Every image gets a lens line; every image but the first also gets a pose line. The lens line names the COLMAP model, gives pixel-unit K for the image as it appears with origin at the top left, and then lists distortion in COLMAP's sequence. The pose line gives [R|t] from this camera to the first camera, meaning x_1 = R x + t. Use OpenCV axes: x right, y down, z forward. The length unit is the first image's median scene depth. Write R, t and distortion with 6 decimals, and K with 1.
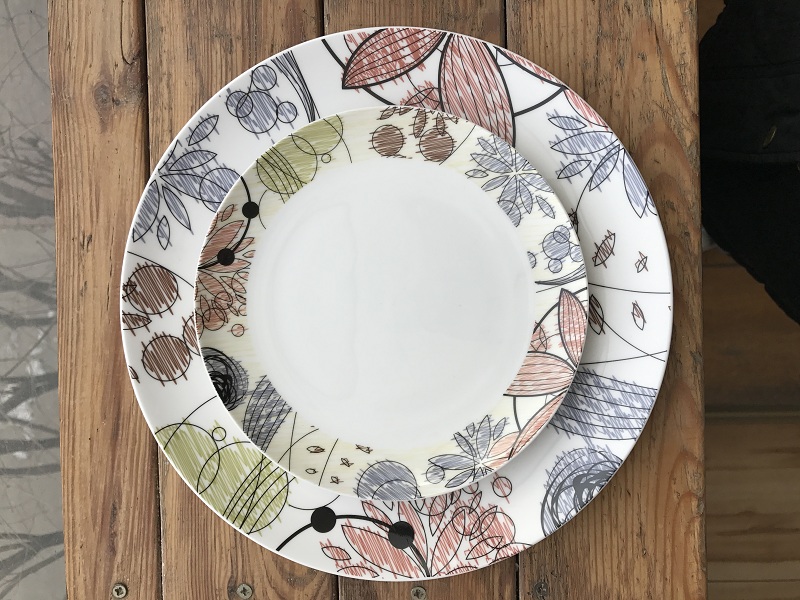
lens RADIAL K [[651.8, 0, 396.0], [0, 651.8, 296.6], [0, 0, 1]] dist [0.008902, 0.000963]
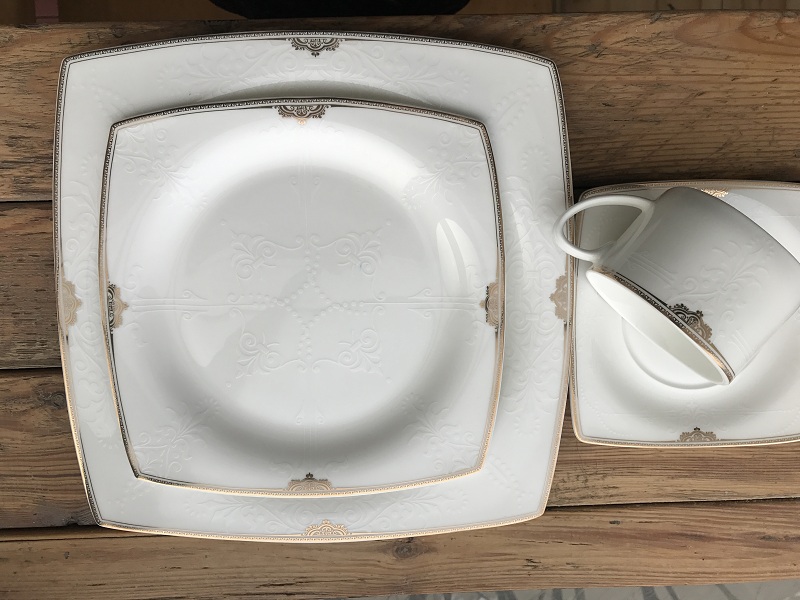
lens RADIAL K [[651.8, 0, 396.0], [0, 651.8, 296.6], [0, 0, 1]] dist [0.008902, 0.000963]
pose [[-0.003230, -0.997708, -0.067592, 0.068624], [0.999861, -0.004327, 0.016090, -0.337414], [-0.016346, -0.067531, 0.997583, -0.100881]]
